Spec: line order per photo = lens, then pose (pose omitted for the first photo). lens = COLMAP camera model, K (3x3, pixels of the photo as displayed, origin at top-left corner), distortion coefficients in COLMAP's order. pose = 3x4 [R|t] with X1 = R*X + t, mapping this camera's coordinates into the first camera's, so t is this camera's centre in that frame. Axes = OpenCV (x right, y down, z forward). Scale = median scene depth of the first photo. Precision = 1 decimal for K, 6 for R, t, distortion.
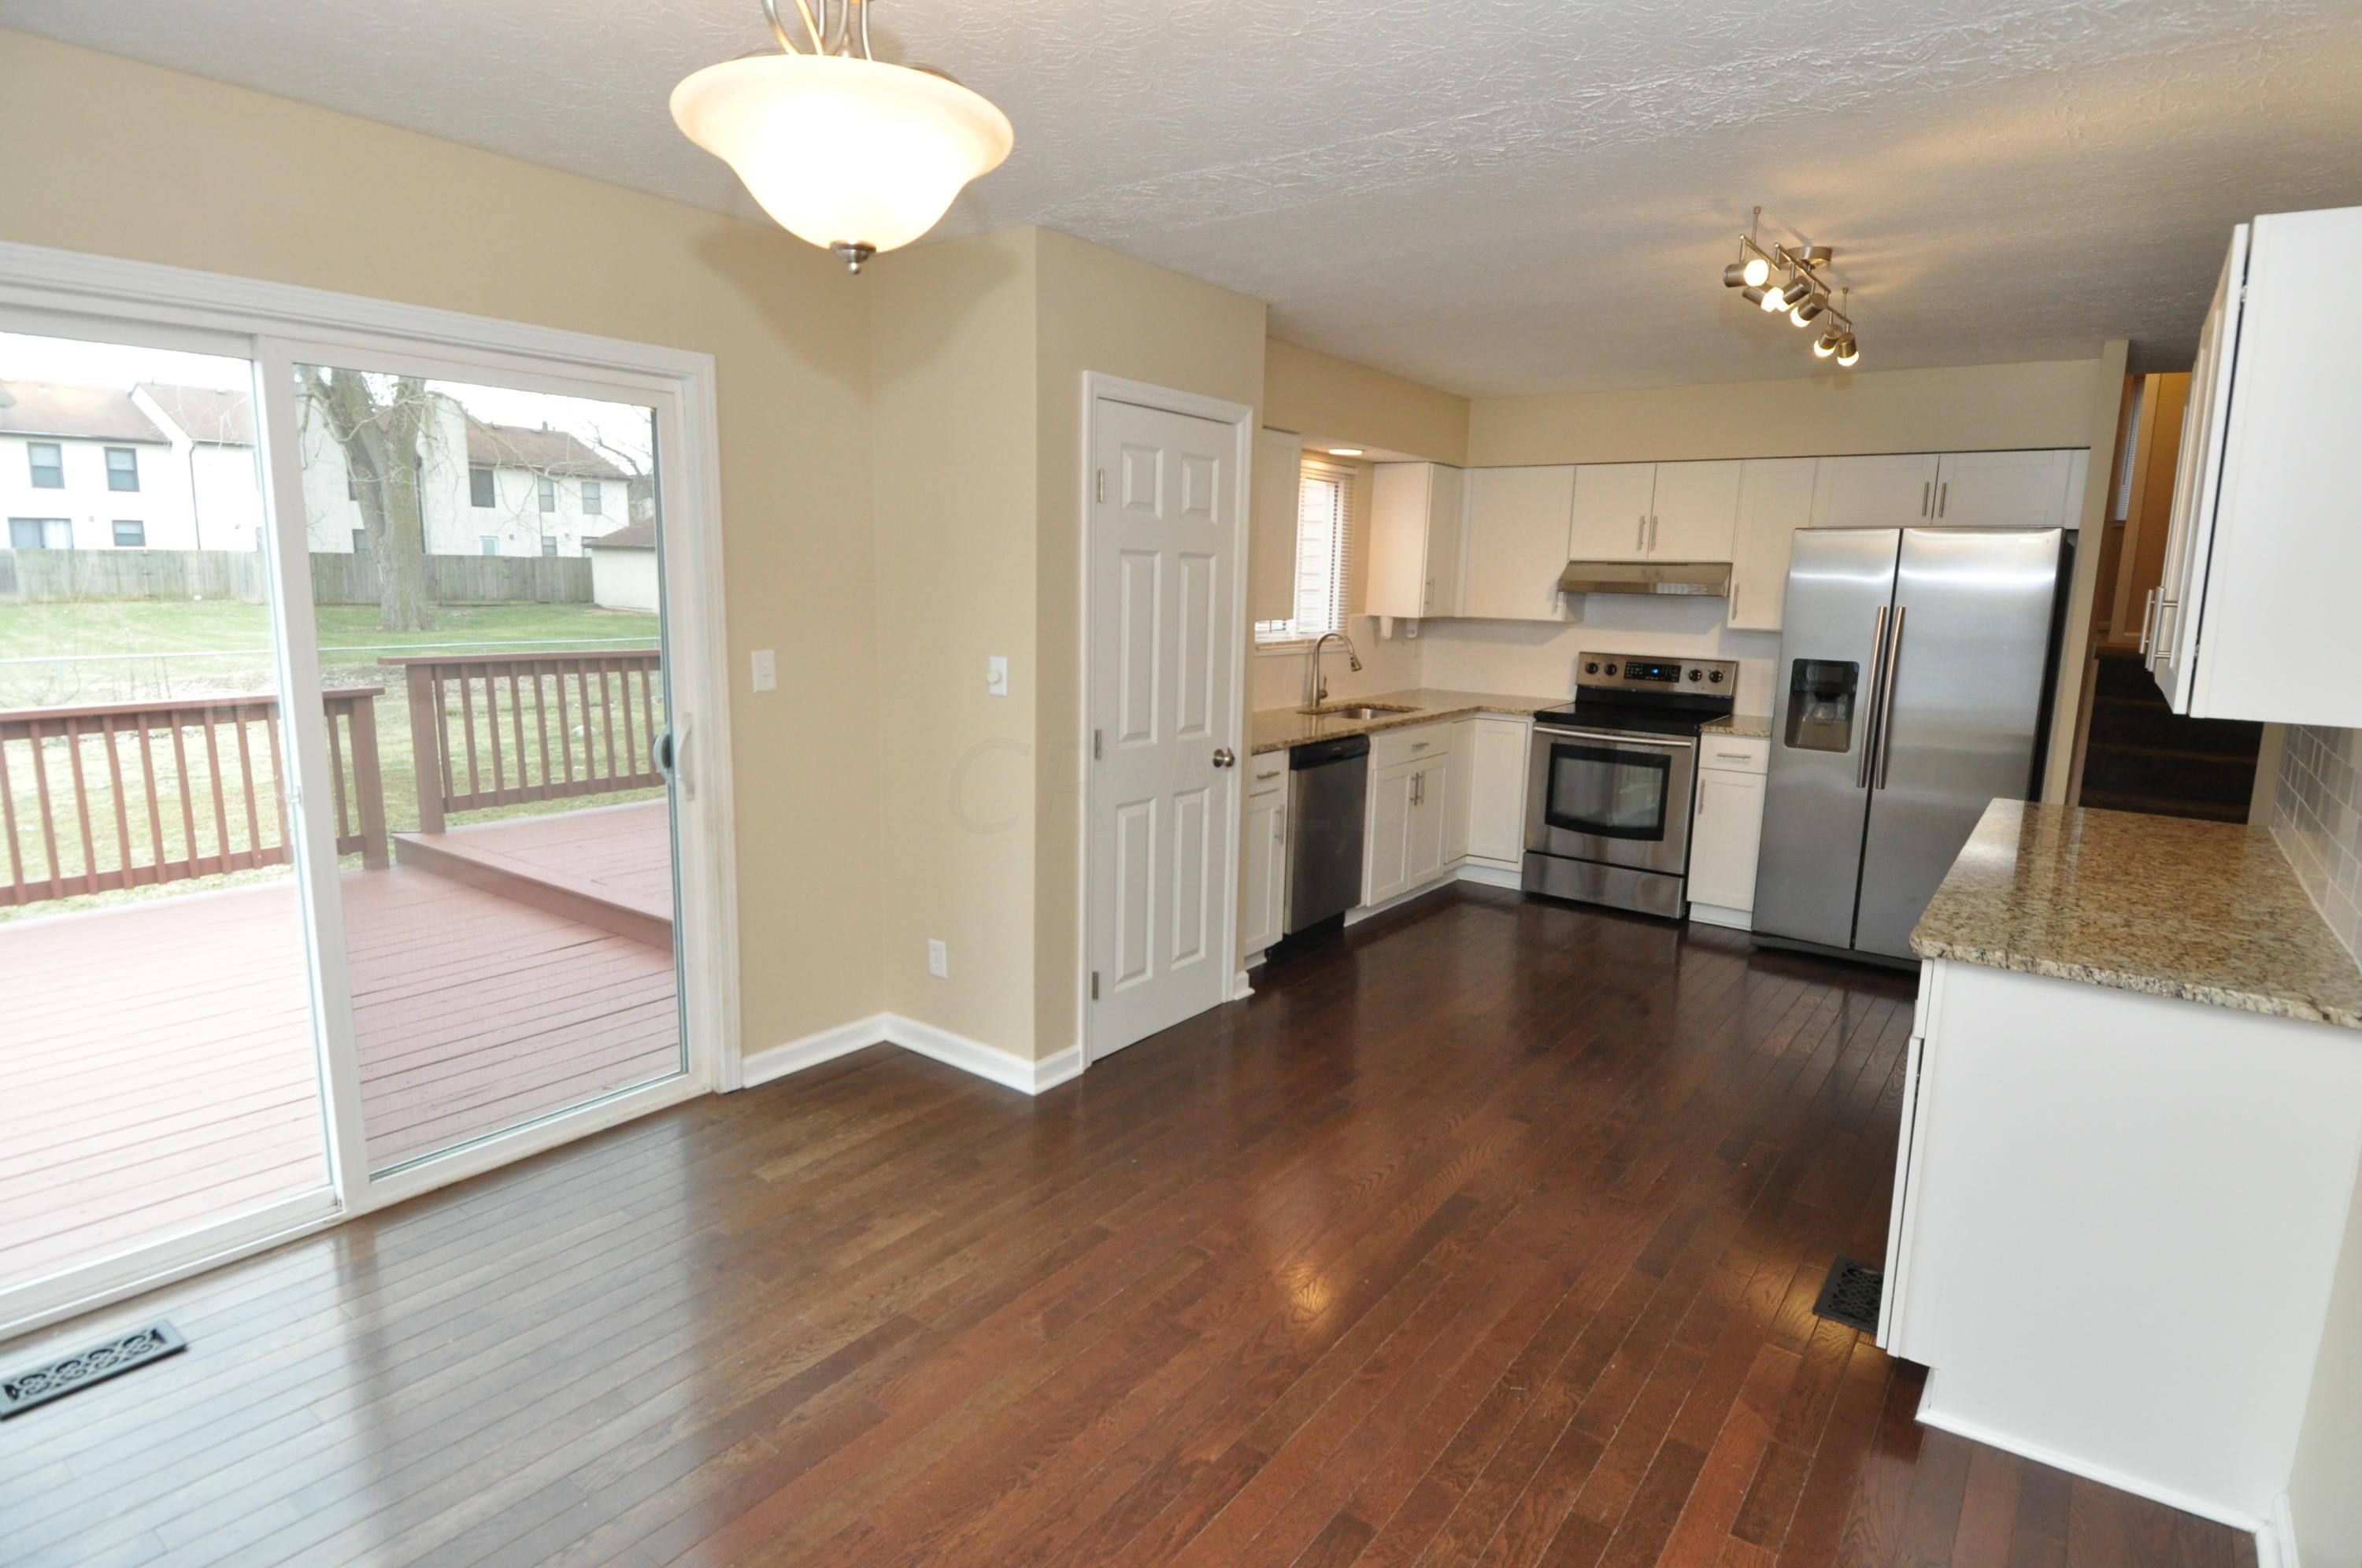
lens RADIAL K [[1241.6, 0, 1200.7], [0, 1241.6, 783.2], [0, 0, 1]] dist [0.070914, -0.067173]
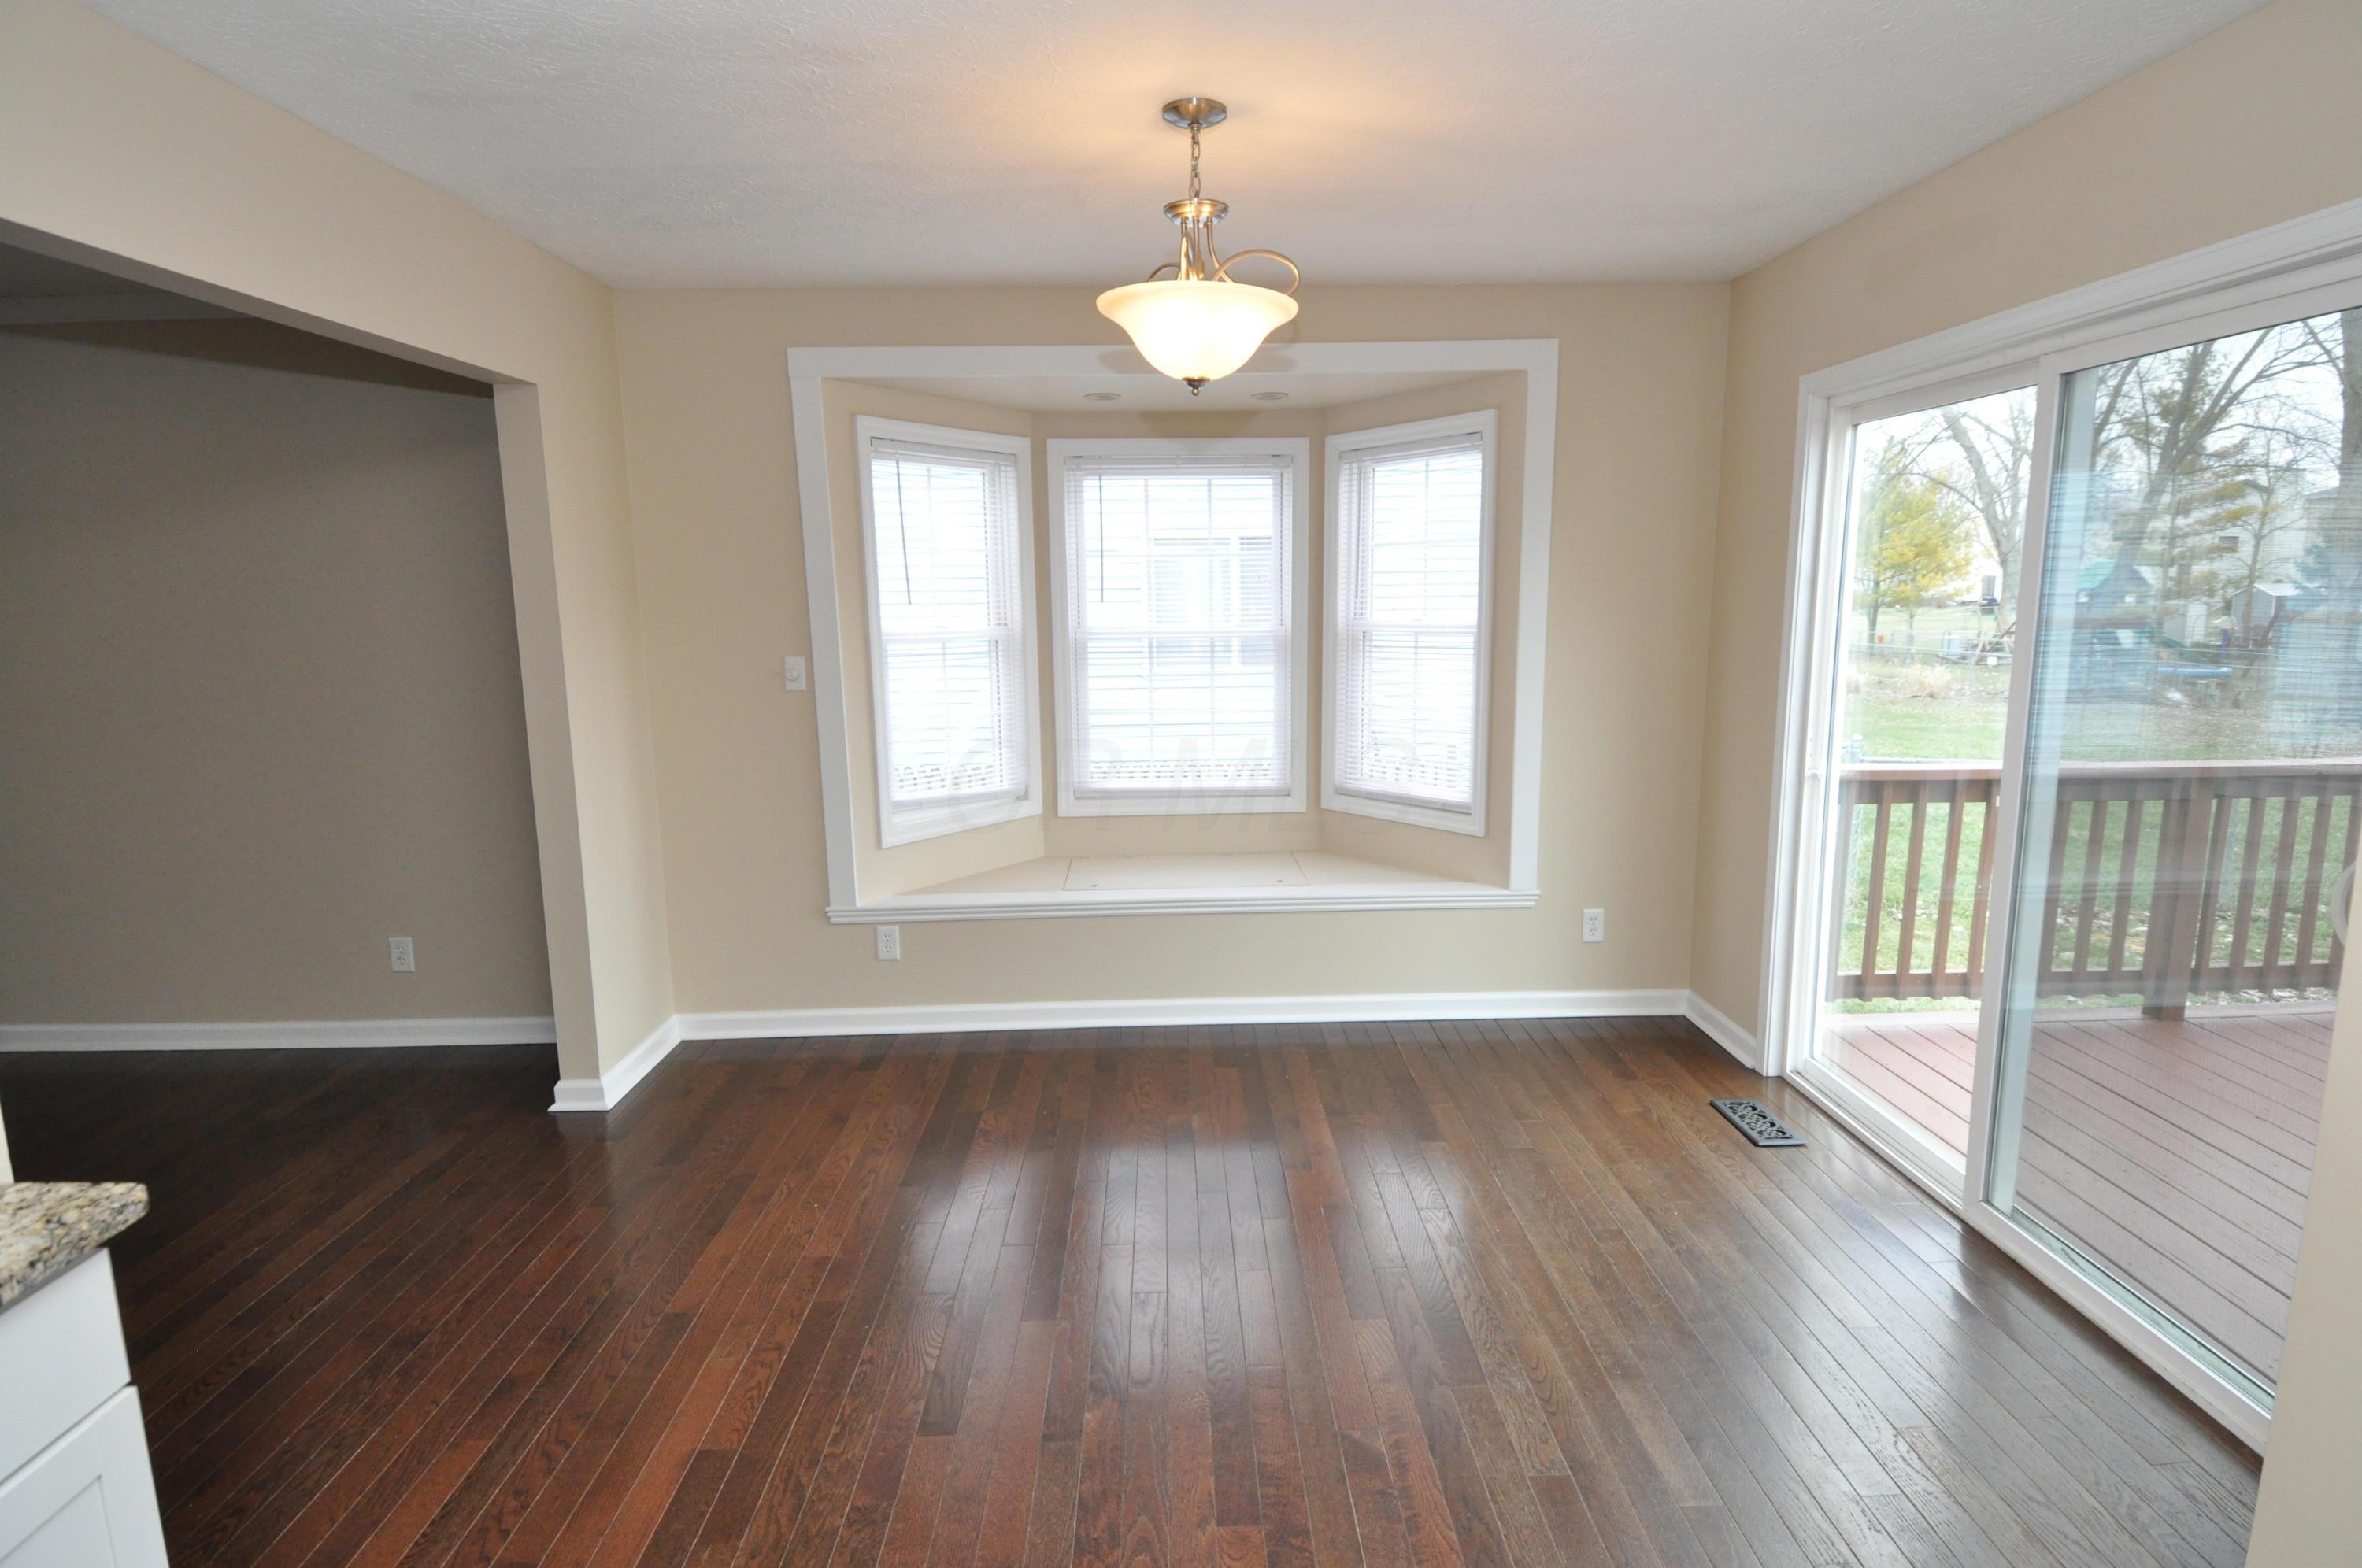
lens RADIAL K [[1241.6, 0, 1200.7], [0, 1241.6, 783.2], [0, 0, 1]] dist [0.070914, -0.067173]
pose [[-0.789837, 0.083618, -0.607590, 0.530251], [-0.110066, 0.955255, 0.274544, -0.267593], [0.603360, 0.283720, -0.745292, 1.691020]]
